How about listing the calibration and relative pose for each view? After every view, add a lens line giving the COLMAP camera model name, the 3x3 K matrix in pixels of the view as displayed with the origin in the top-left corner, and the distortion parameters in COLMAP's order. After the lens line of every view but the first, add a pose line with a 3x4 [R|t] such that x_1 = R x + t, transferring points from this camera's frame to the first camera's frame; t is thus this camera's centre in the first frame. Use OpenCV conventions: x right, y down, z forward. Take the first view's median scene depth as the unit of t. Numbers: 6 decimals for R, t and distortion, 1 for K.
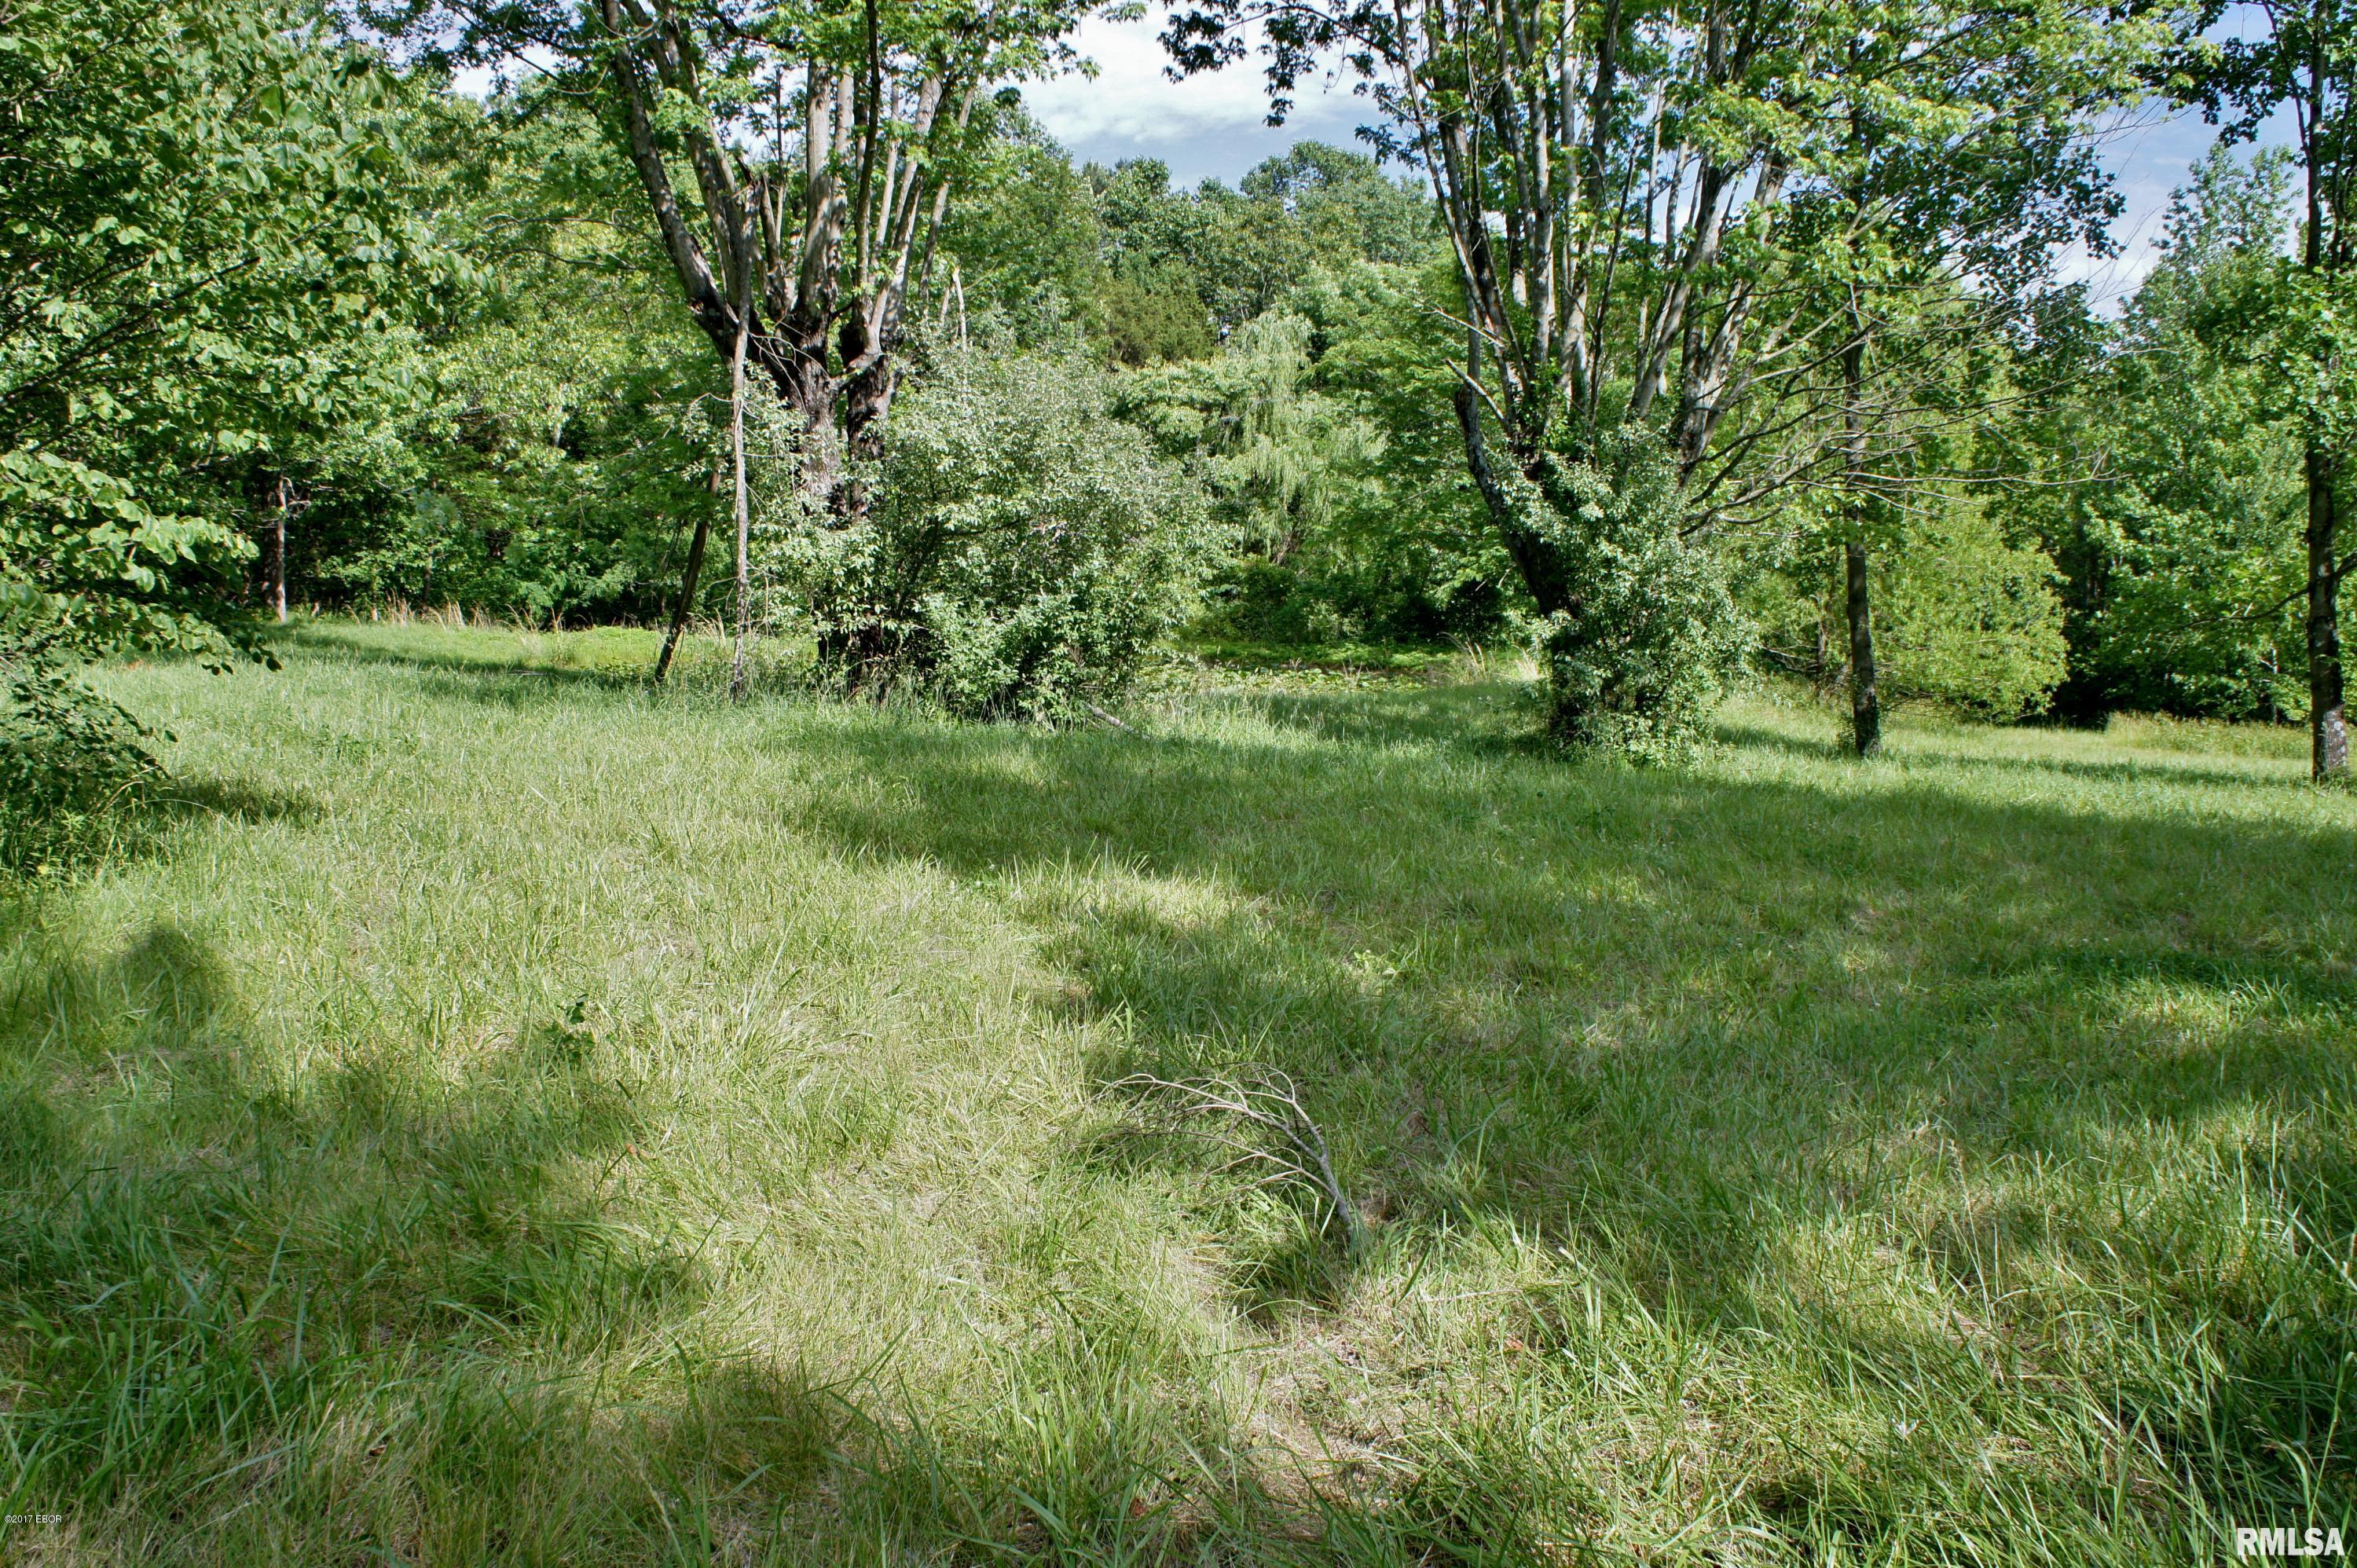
lens RADIAL K [[1834.2, 0, 1177.4], [0, 1834.2, 804.9], [0, 0, 1]] dist [-0.185835, 0.129414]
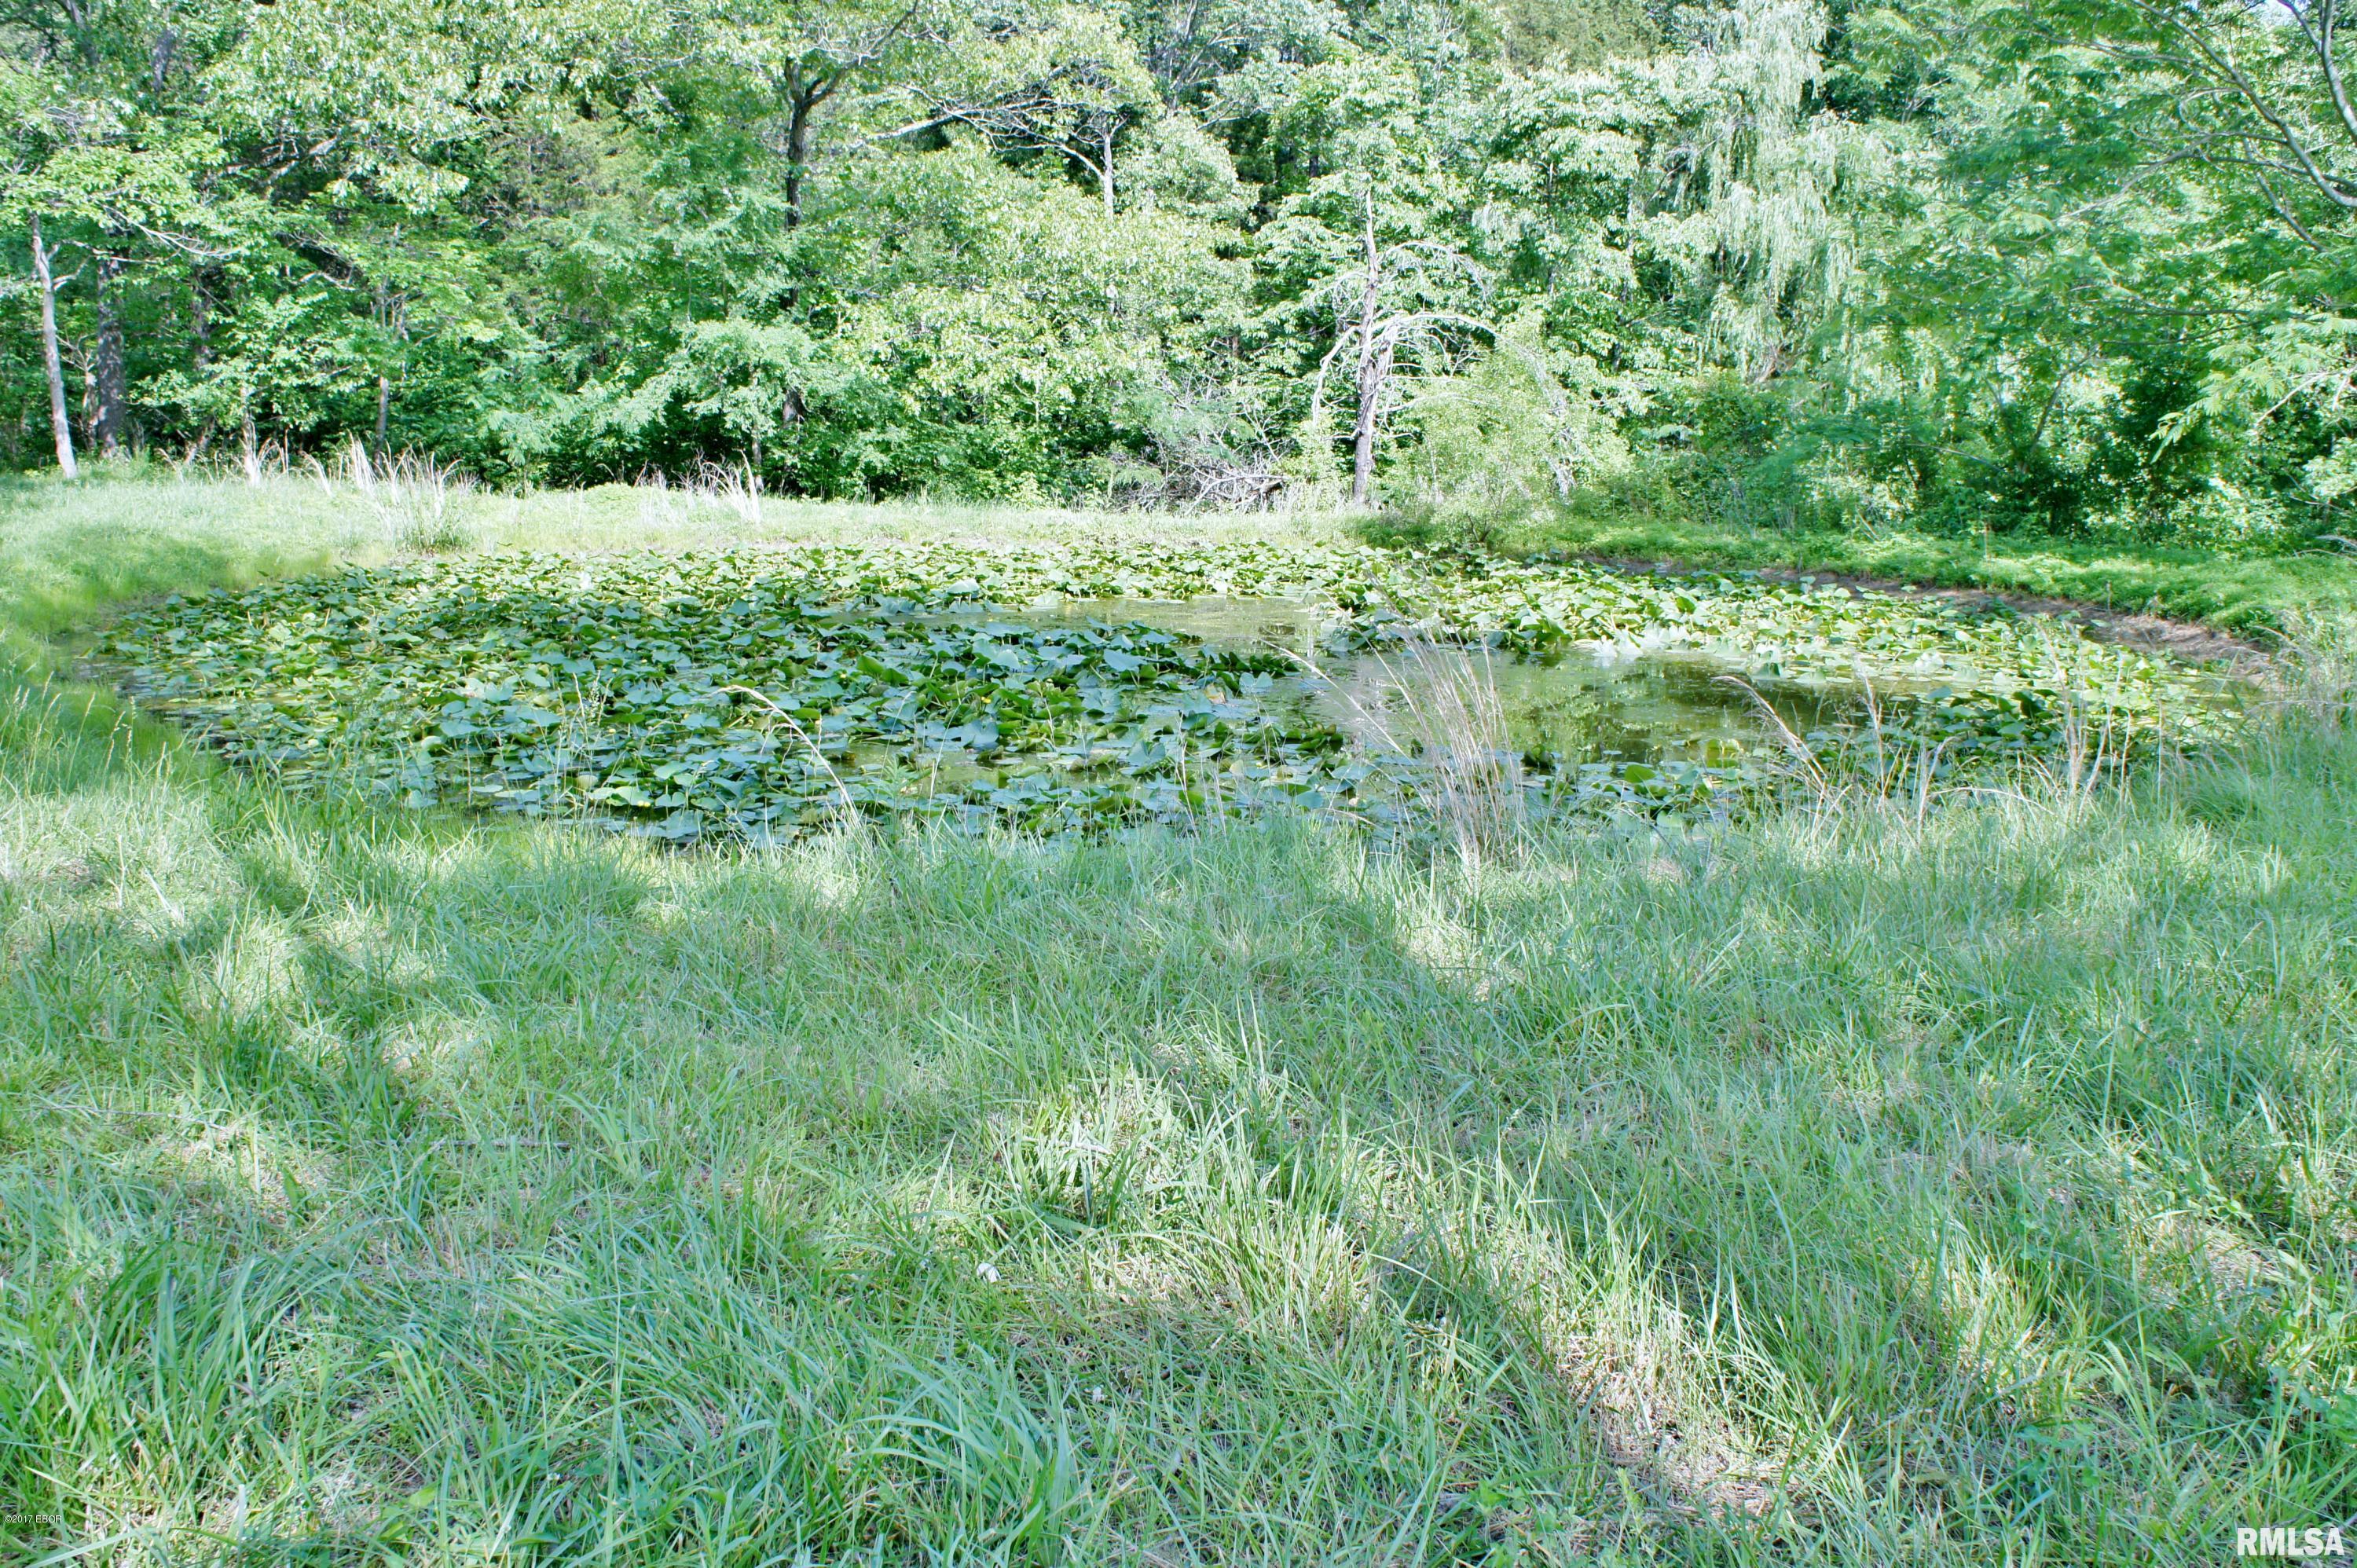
lens RADIAL K [[1861.9, 0, 1162.3], [0, 1861.9, 788.7], [0, 0, 1]] dist [-0.177987, 0.133505]
pose [[0.968910, 0.044153, -0.243442, 0.048671], [-0.027807, 0.997147, 0.070182, -0.109434], [0.245846, -0.061231, 0.967373, 1.060755]]
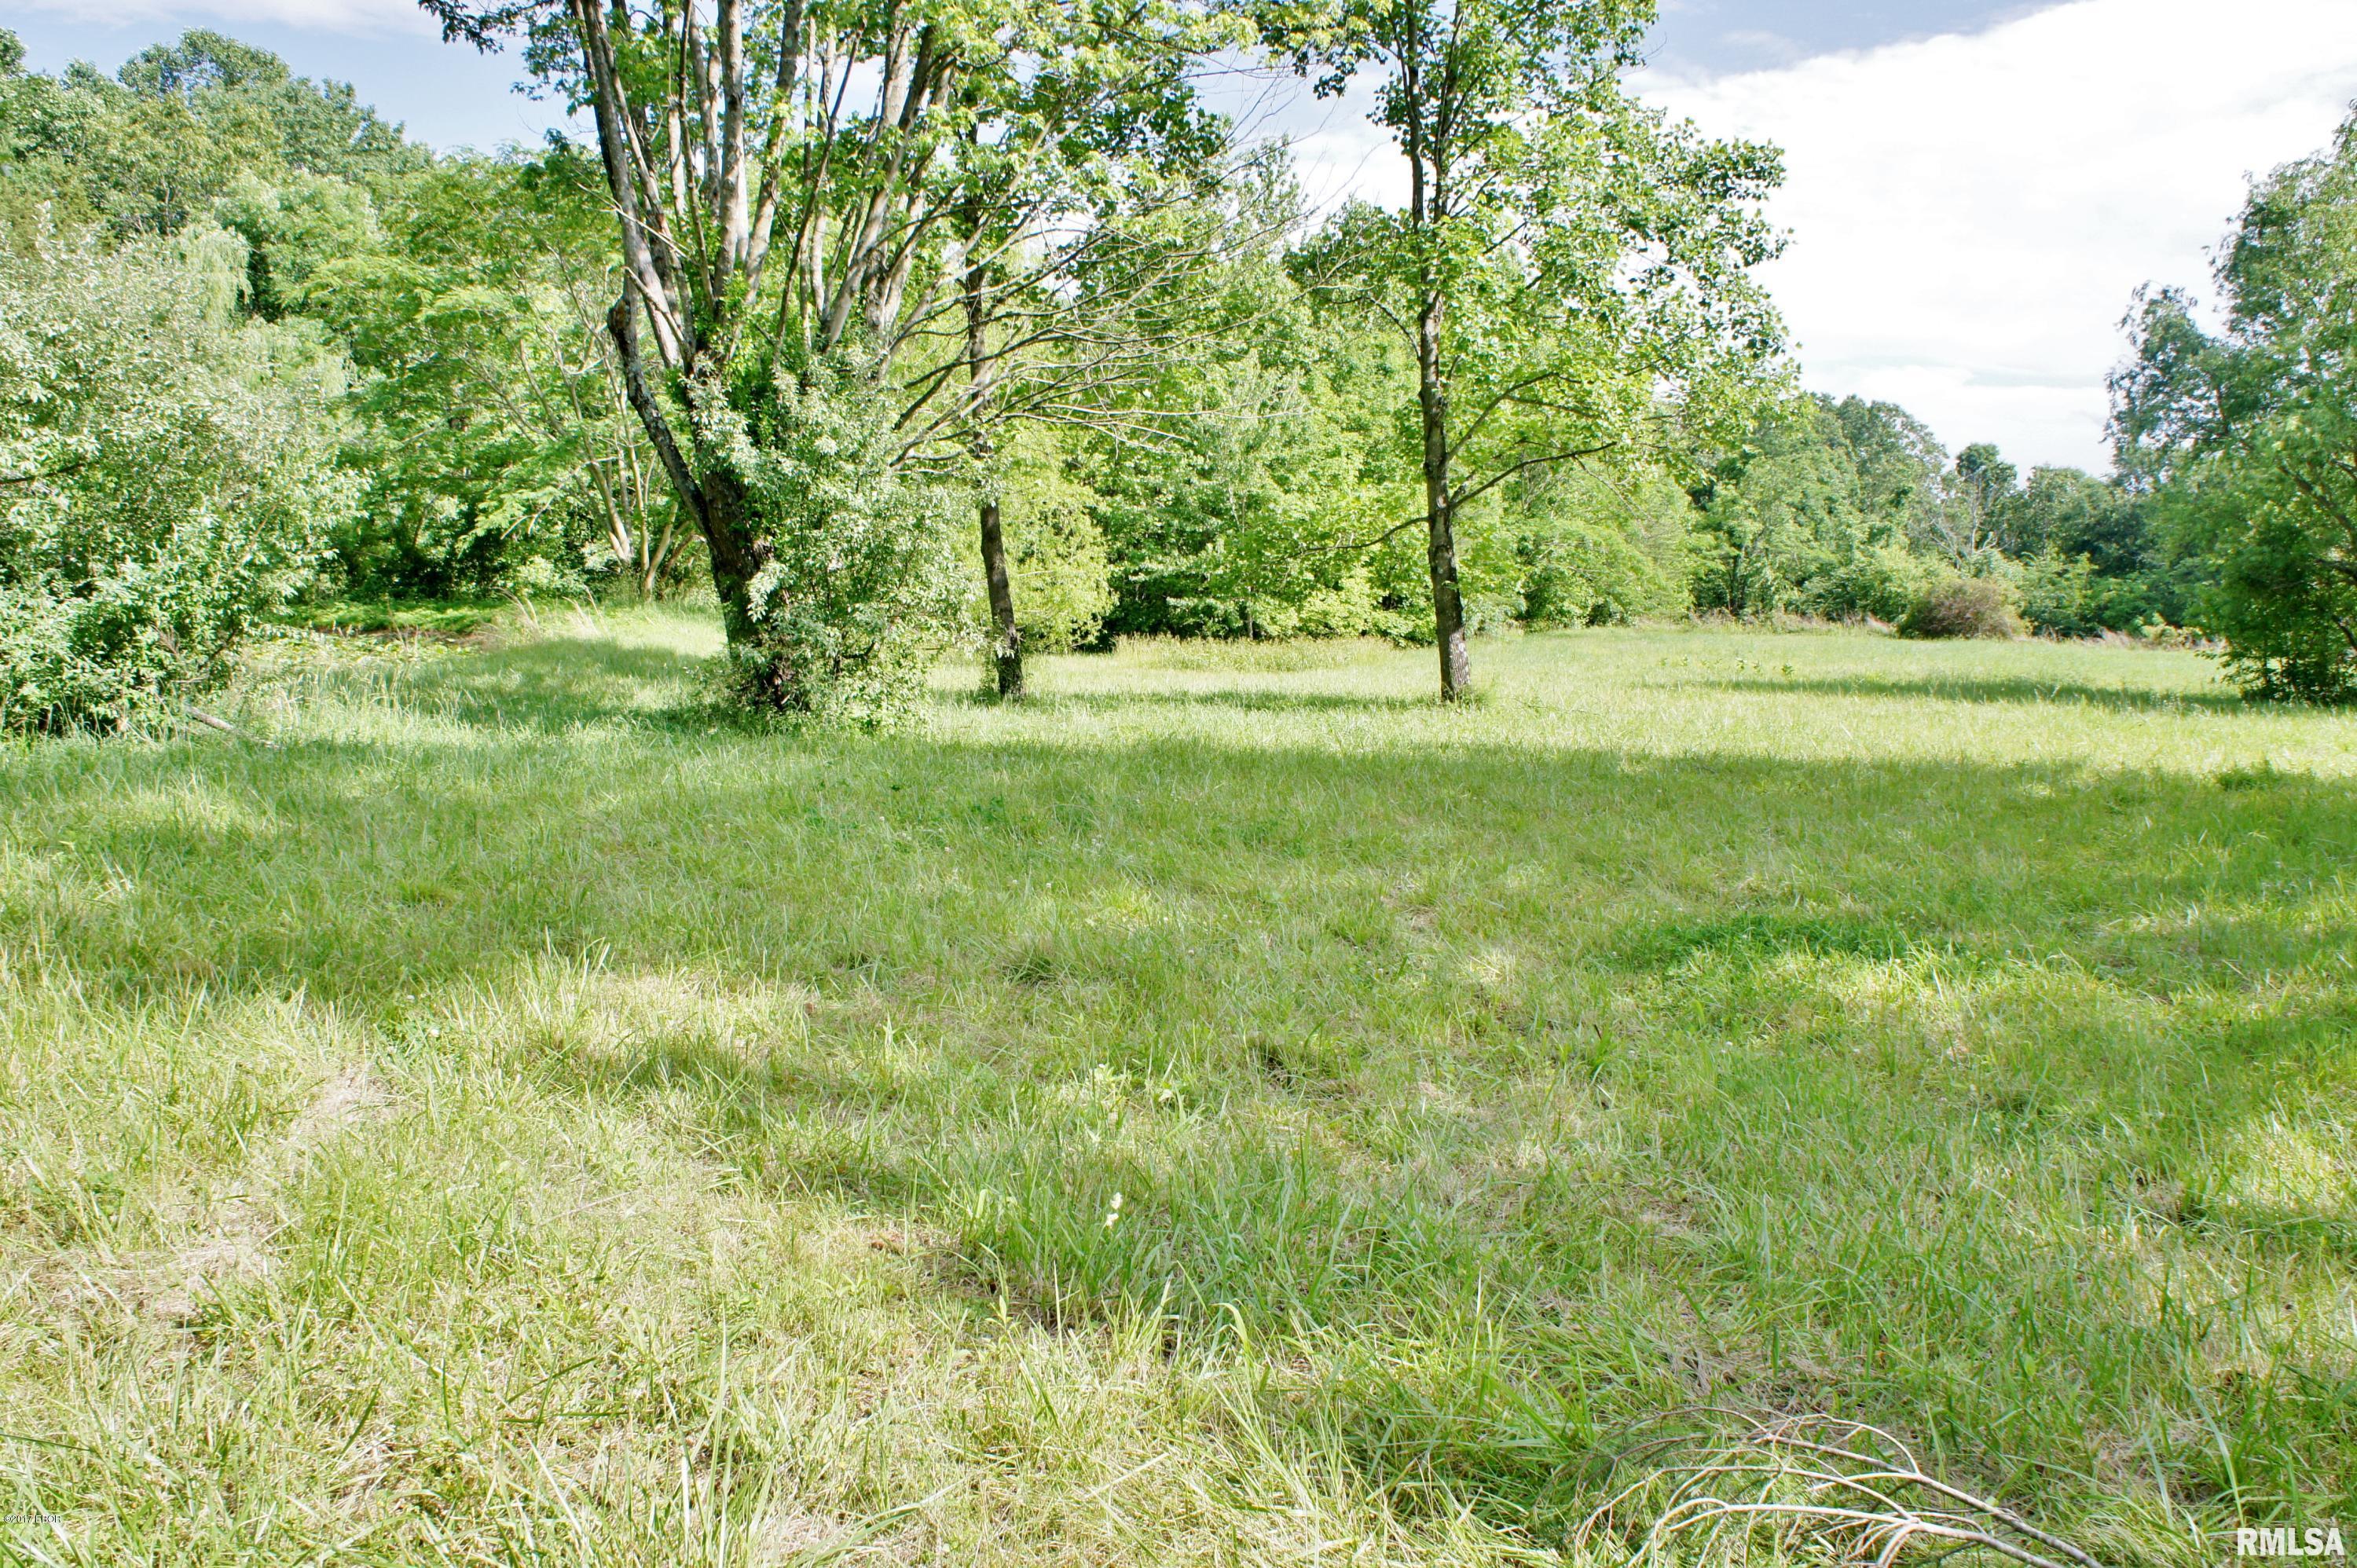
lens RADIAL K [[1834.2, 0, 1177.4], [0, 1834.2, 804.9], [0, 0, 1]] dist [-0.185835, 0.129414]
pose [[0.836472, -0.088133, 0.540877, -0.088576], [0.069740, 0.996078, 0.054452, -0.020339], [-0.543554, -0.007826, 0.839337, 0.135060]]
